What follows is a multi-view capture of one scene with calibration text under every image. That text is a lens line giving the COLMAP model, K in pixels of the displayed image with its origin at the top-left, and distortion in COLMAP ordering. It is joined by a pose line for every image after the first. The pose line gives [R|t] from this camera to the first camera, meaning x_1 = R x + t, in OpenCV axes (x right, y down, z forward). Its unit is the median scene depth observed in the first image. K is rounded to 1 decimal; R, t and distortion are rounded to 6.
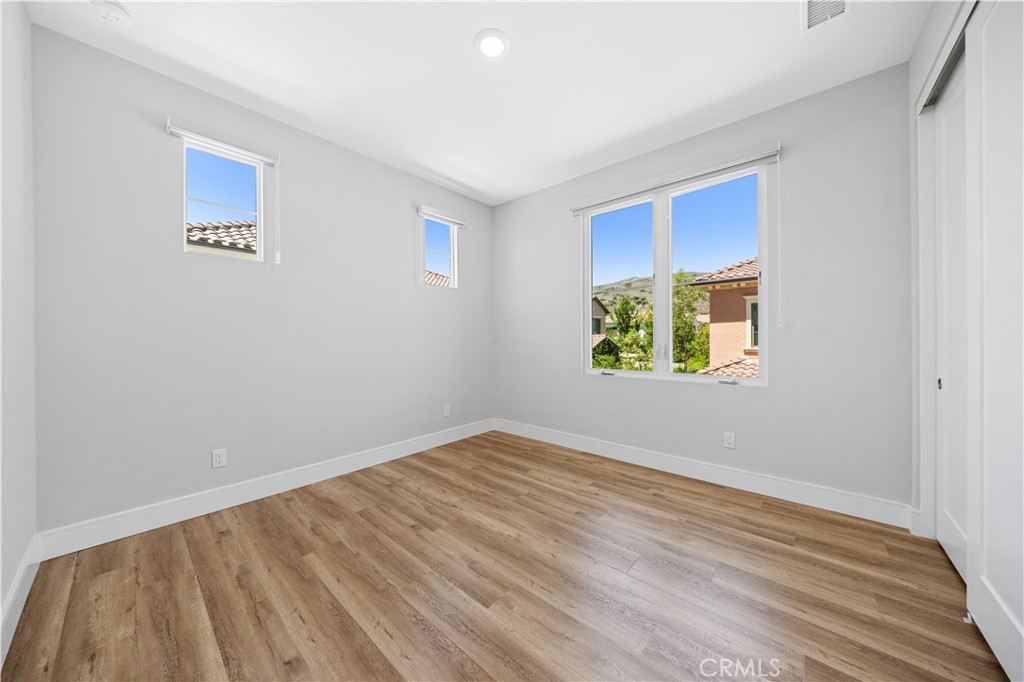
lens RADIAL K [[342.7, 0, 513.3], [0, 342.7, 338.3], [0, 0, 1]] dist [-0.006564, -0.001001]
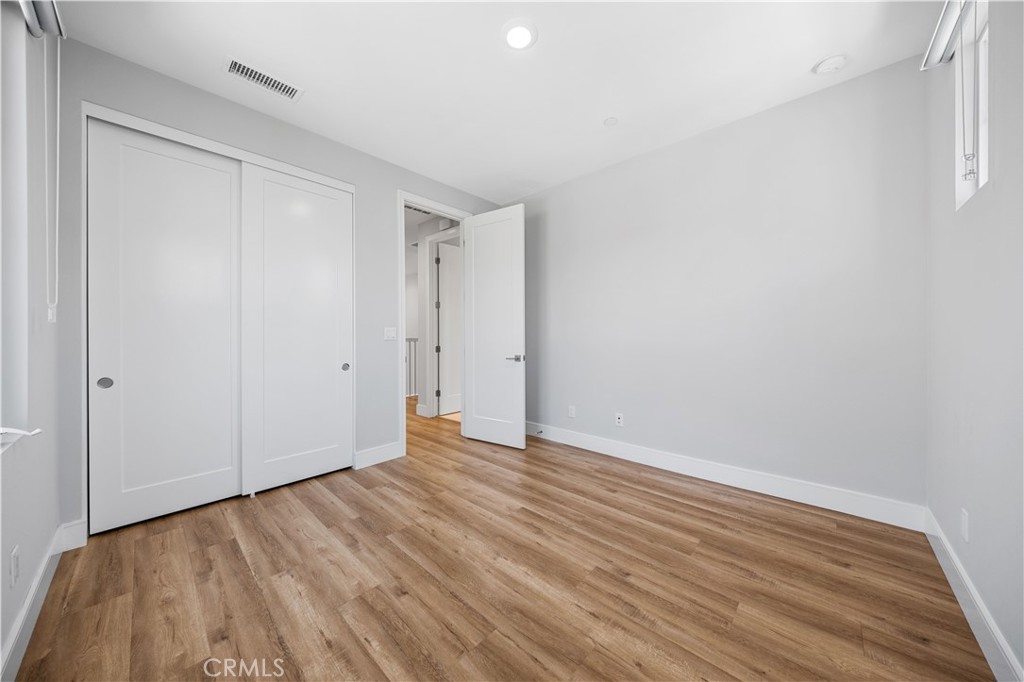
lens RADIAL K [[342.7, 0, 512.2], [0, 342.7, 338.1], [0, 0, 1]] dist [-0.006564, -0.001001]
pose [[-0.999568, 0.008338, 0.028177, -0.058120], [0.008518, 0.999944, 0.006260, -0.002079], [-0.028123, 0.006498, -0.999583, 1.871005]]
